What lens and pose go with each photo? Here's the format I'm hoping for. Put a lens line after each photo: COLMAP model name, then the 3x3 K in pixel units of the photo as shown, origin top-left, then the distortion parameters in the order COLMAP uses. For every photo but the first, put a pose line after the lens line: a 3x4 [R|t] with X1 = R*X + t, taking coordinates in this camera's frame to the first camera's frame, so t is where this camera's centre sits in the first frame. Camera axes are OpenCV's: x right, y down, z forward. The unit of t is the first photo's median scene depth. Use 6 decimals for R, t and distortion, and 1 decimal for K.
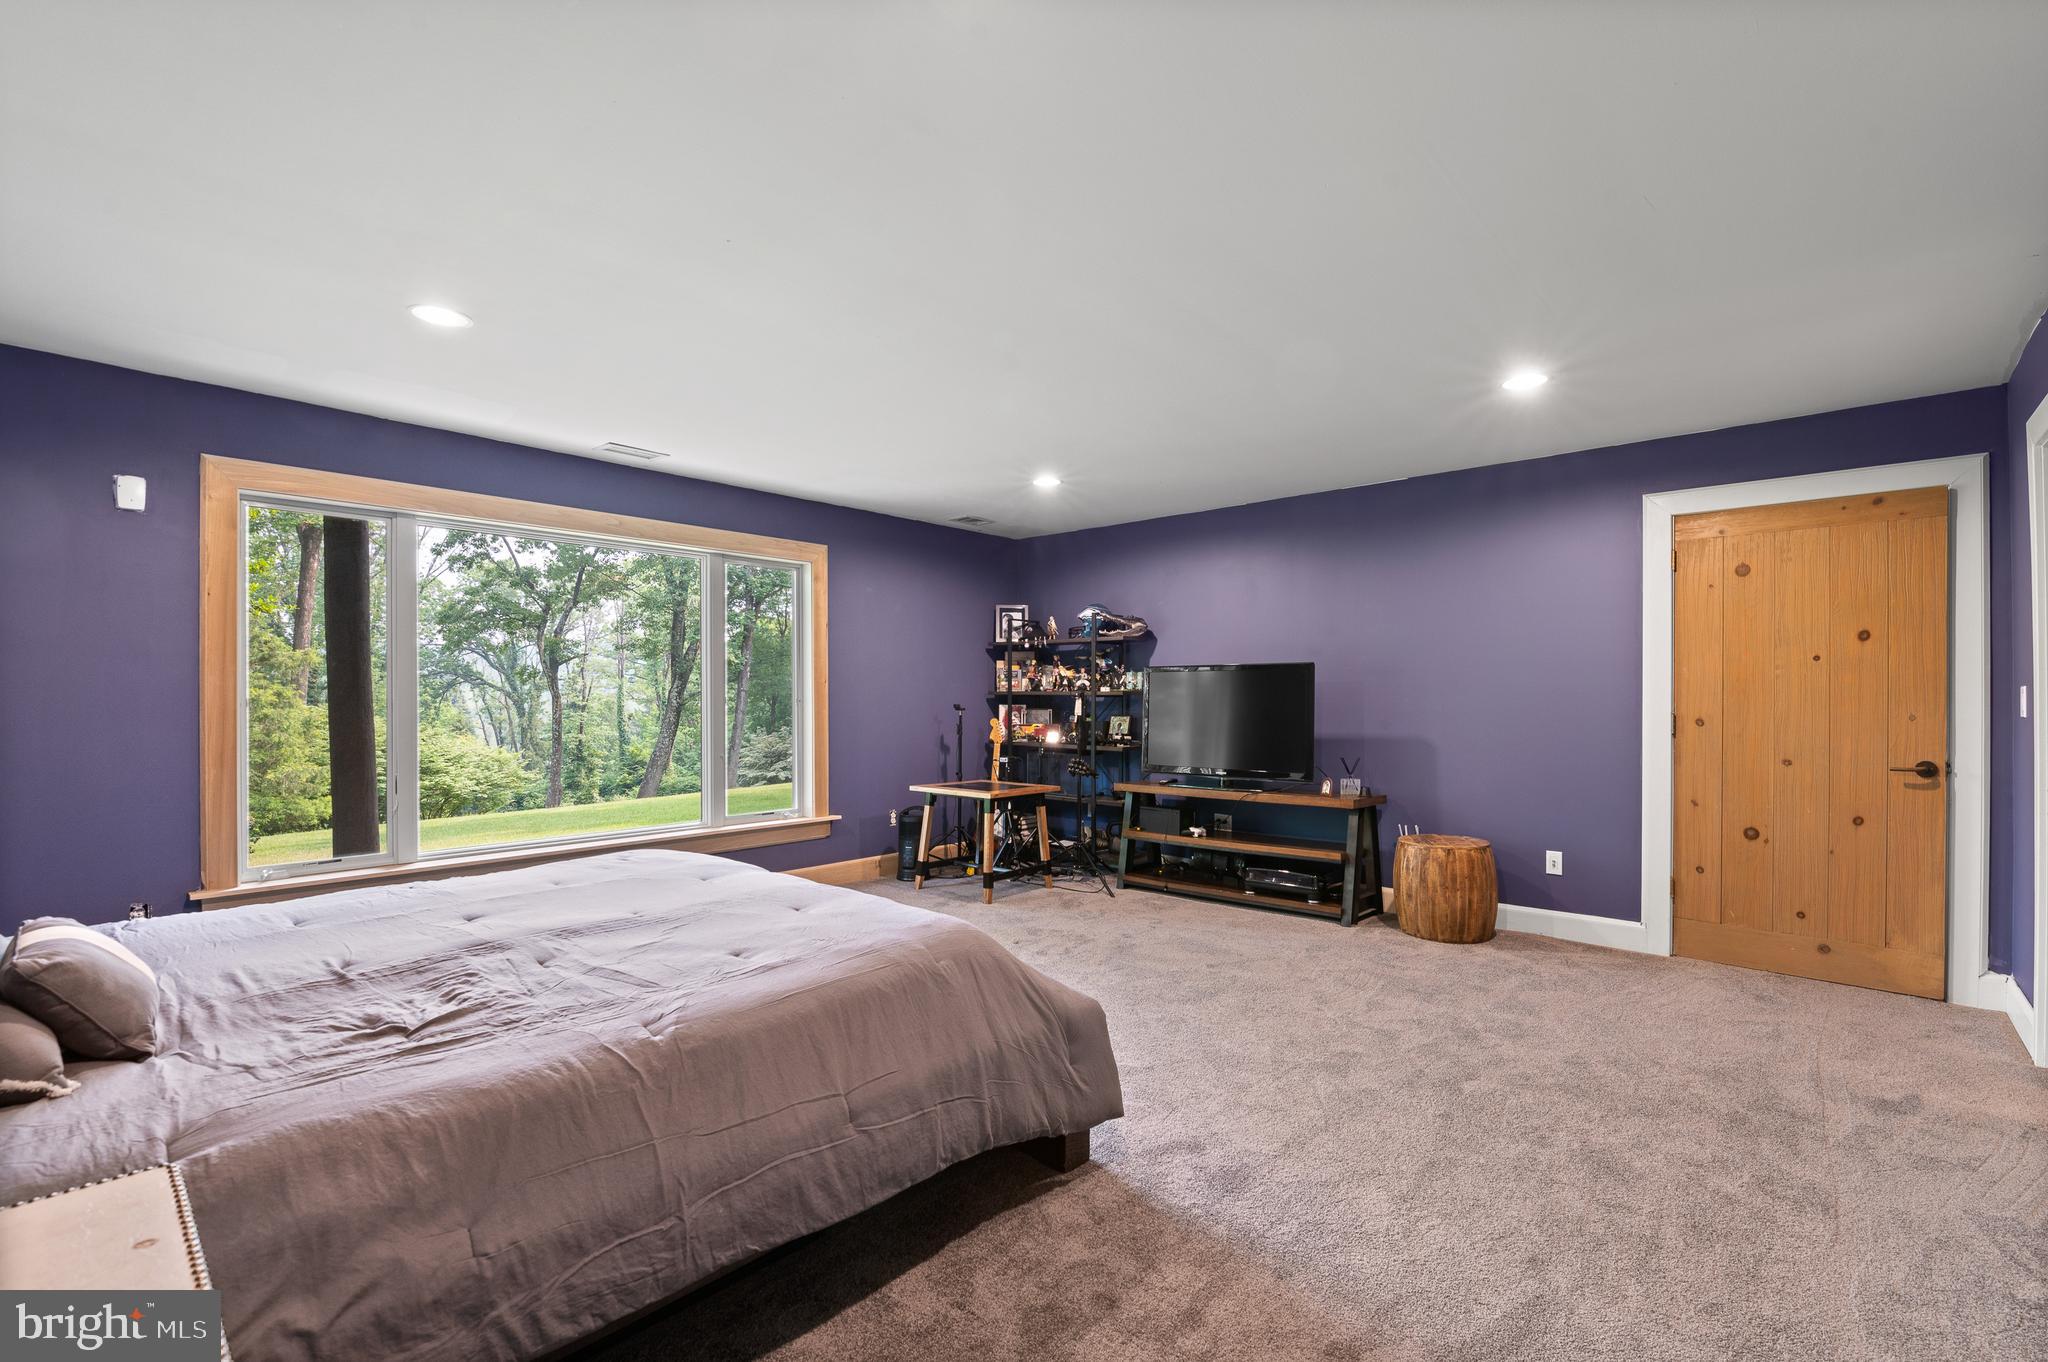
lens RADIAL K [[898.5, 0, 1026.9], [0, 898.5, 695.8], [0, 0, 1]] dist [-0.001616, -0.000178]
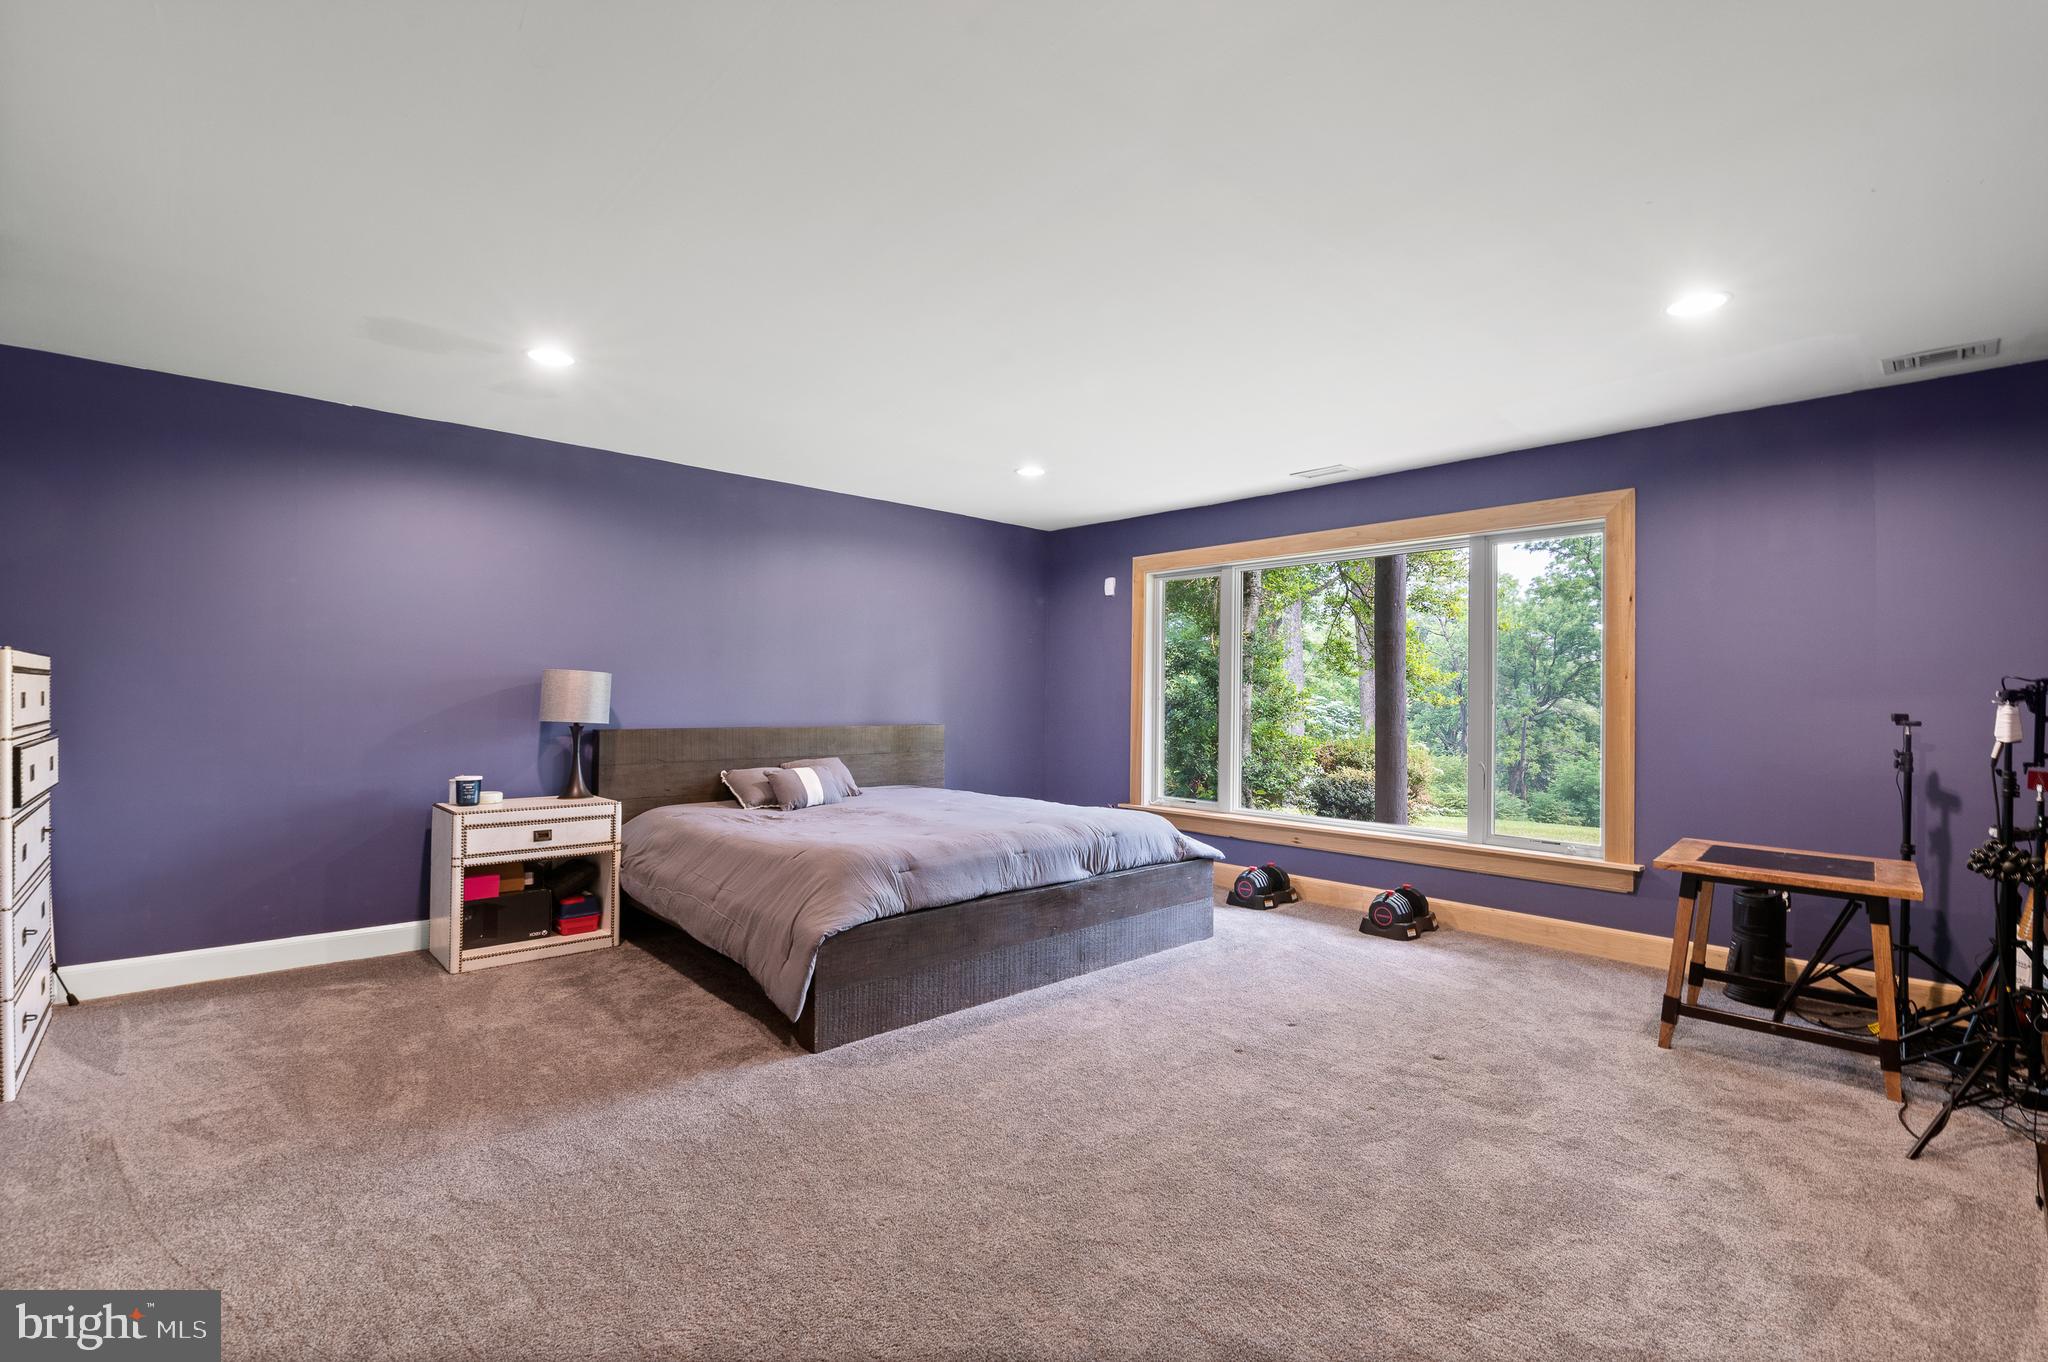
lens RADIAL K [[898.5, 0, 1028.8], [0, 898.5, 680.5], [0, 0, 1]] dist [-0.001616, -0.000178]
pose [[-0.084298, -0.020134, -0.996237, 0.620652], [-0.013779, 0.999724, -0.019039, 0.008496], [0.996345, 0.012122, -0.084552, 0.669993]]
